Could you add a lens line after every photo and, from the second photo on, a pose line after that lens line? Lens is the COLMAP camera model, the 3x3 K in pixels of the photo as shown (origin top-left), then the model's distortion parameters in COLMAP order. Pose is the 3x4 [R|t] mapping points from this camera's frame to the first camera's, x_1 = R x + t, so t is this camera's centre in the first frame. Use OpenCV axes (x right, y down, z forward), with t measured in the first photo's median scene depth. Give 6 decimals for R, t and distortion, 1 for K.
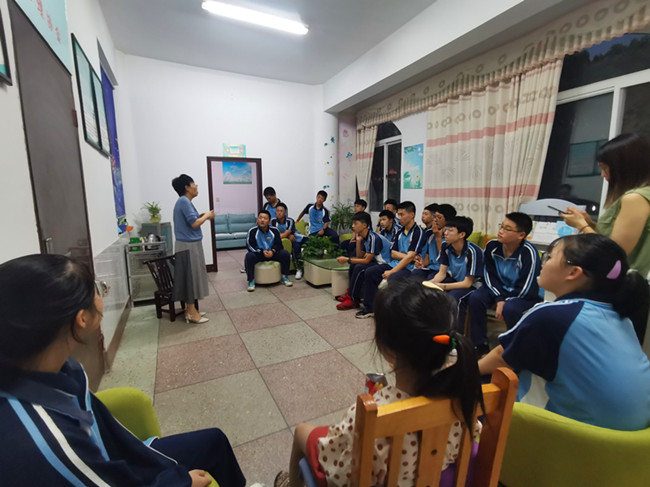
lens RADIAL K [[314.6, 0, 322.1], [0, 314.6, 241.0], [0, 0, 1]] dist [-0.015906, 0.019058]
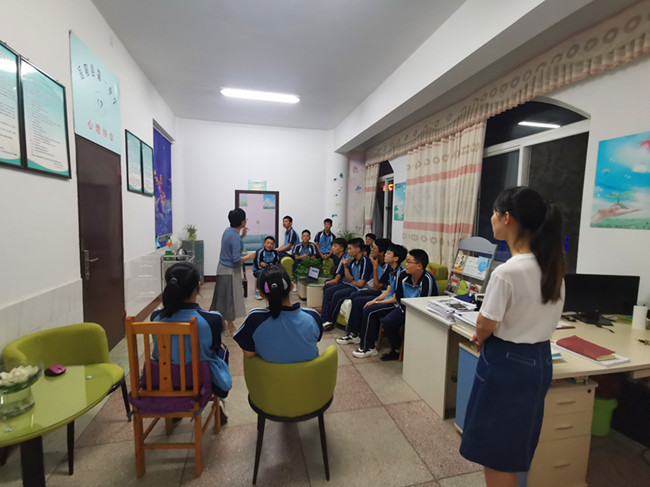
lens RADIAL K [[314.6, 0, 322.1], [0, 314.6, 241.0], [0, 0, 1]] dist [-0.015906, 0.019058]
pose [[0.974599, 0.046011, -0.219180, 0.341218], [-0.059606, 0.996660, -0.055818, -0.016245], [0.215879, 0.067464, 0.974087, -0.198941]]
